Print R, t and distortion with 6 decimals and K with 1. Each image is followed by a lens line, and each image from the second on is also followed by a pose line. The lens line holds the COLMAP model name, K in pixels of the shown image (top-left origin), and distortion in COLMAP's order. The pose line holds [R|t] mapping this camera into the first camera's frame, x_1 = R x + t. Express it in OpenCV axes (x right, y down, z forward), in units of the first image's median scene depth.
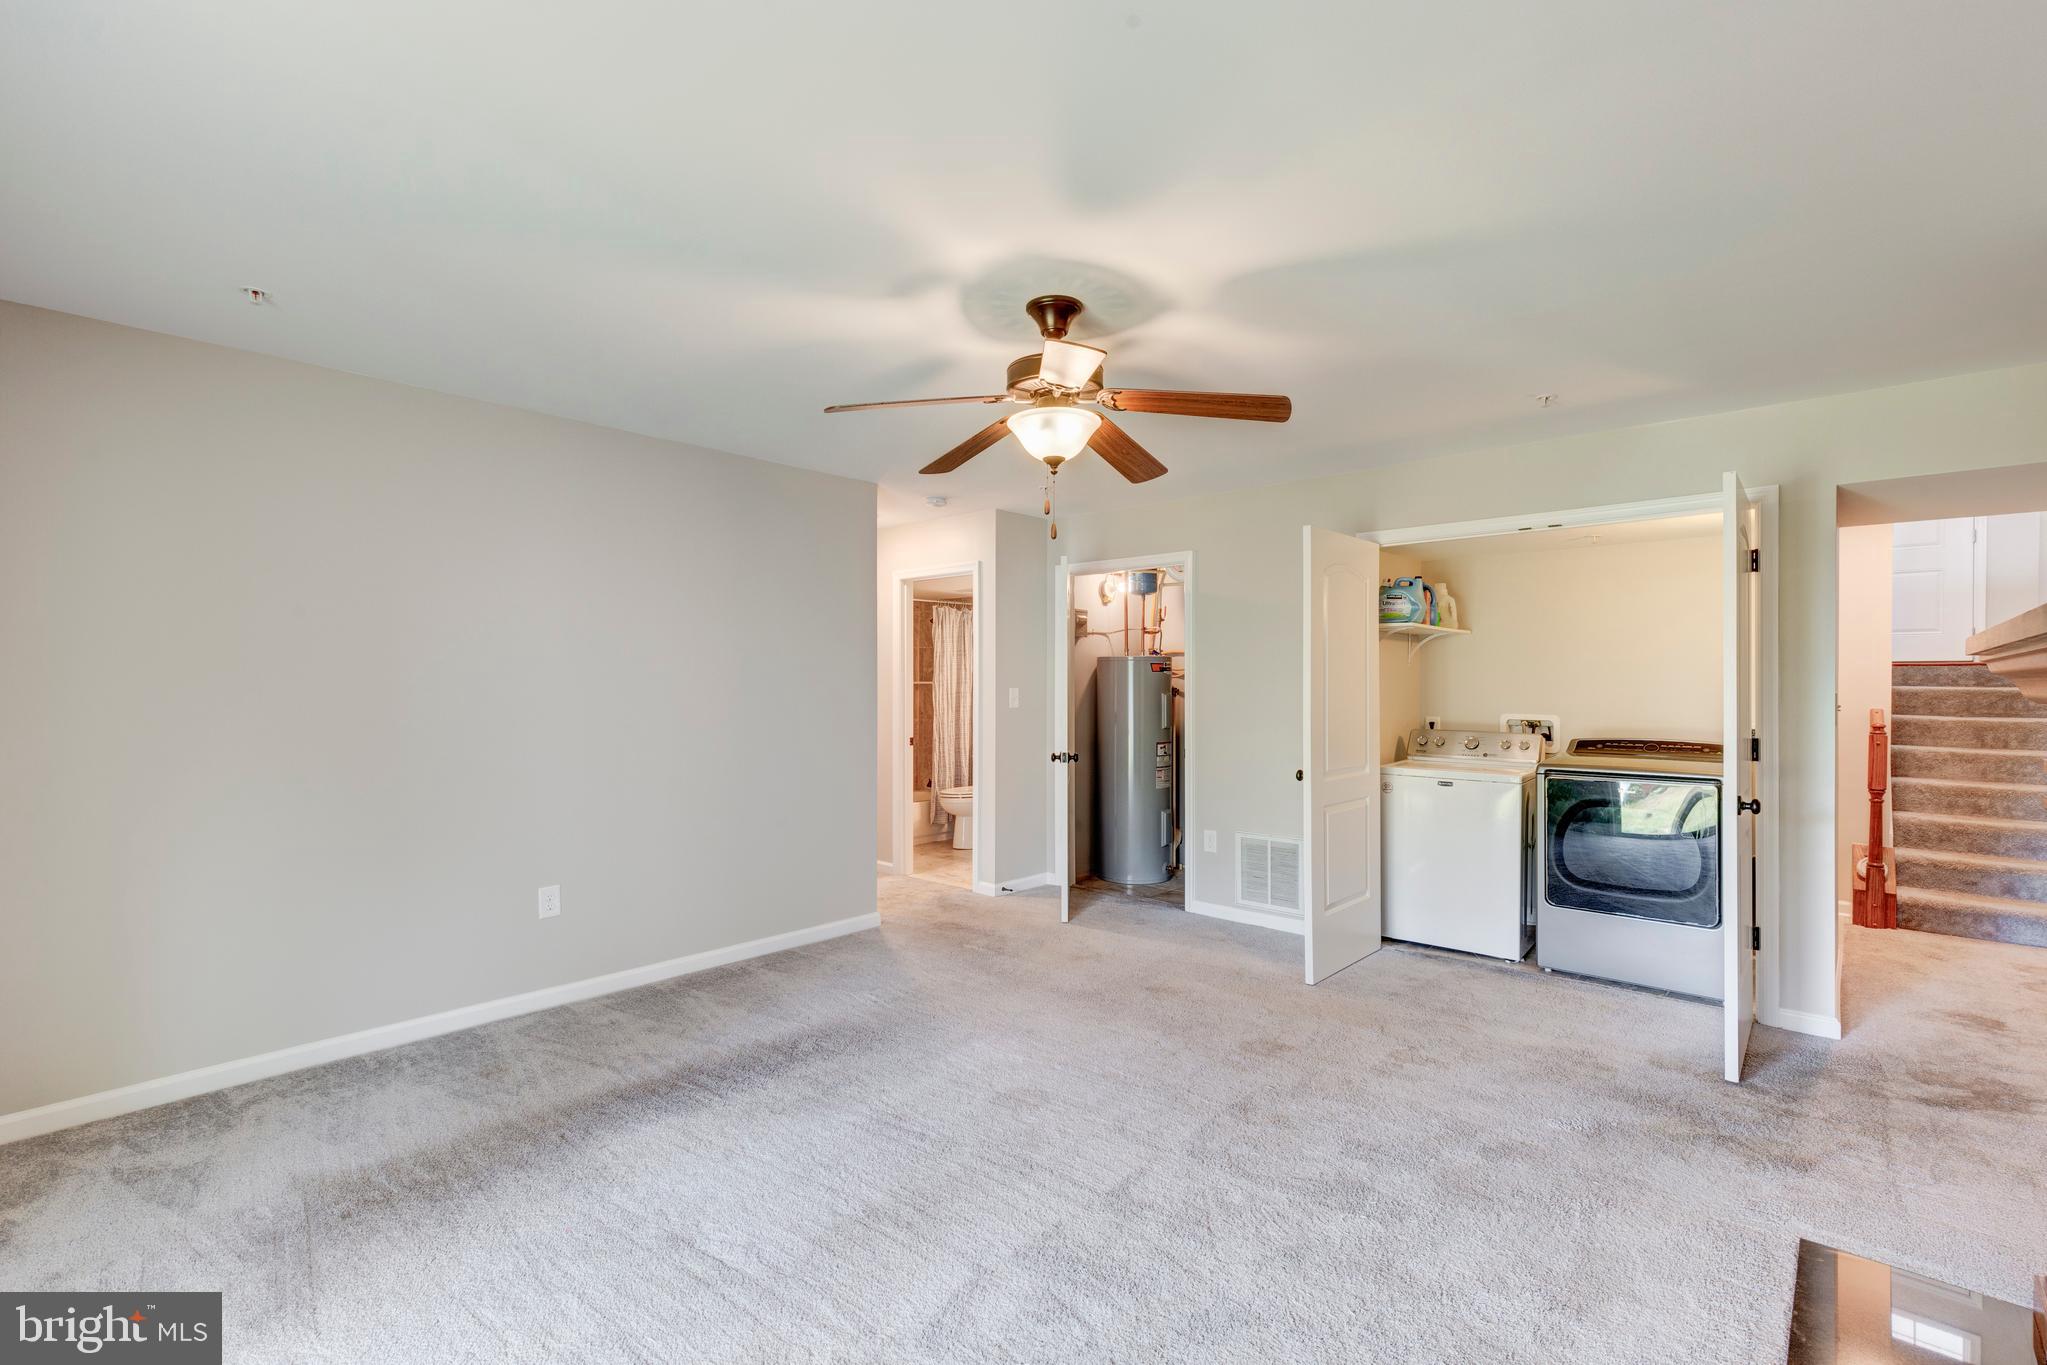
lens RADIAL K [[926.2, 0, 1022.1], [0, 926.2, 688.8], [0, 0, 1]] dist [0.002773, -0.000498]
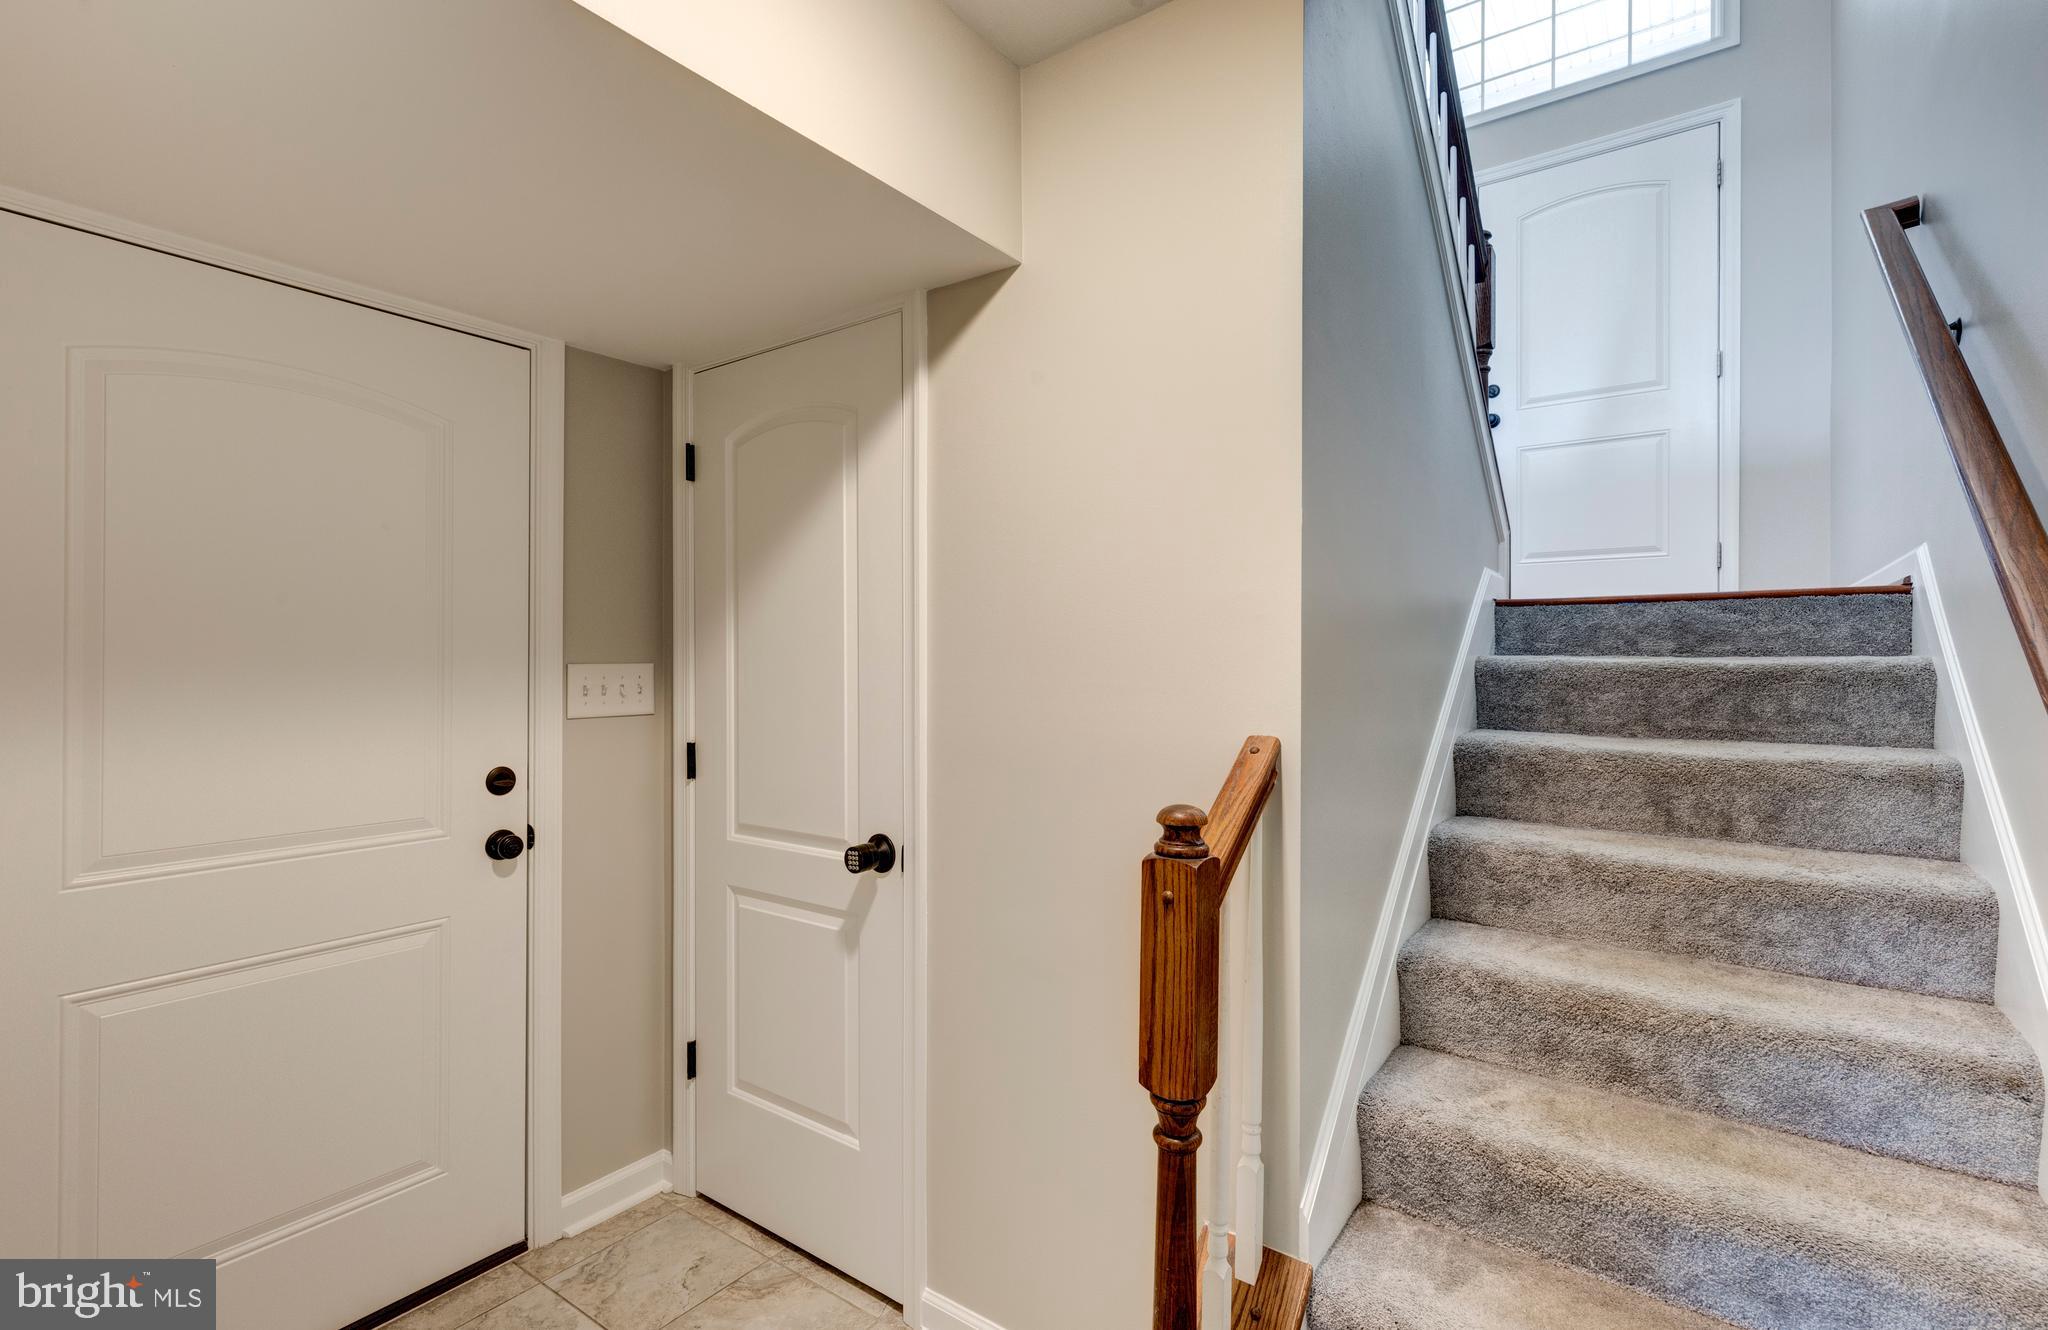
lens RADIAL K [[944.6, 0, 1025.7], [0, 944.6, 660.6], [0, 0, 1]] dist [-0.000776, -0.000122]
pose [[0.993600, -0.001843, 0.112941, 0.747799], [0.002333, 0.999988, -0.004205, 0.000834], [-0.112932, 0.004442, 0.993593, 0.669824]]
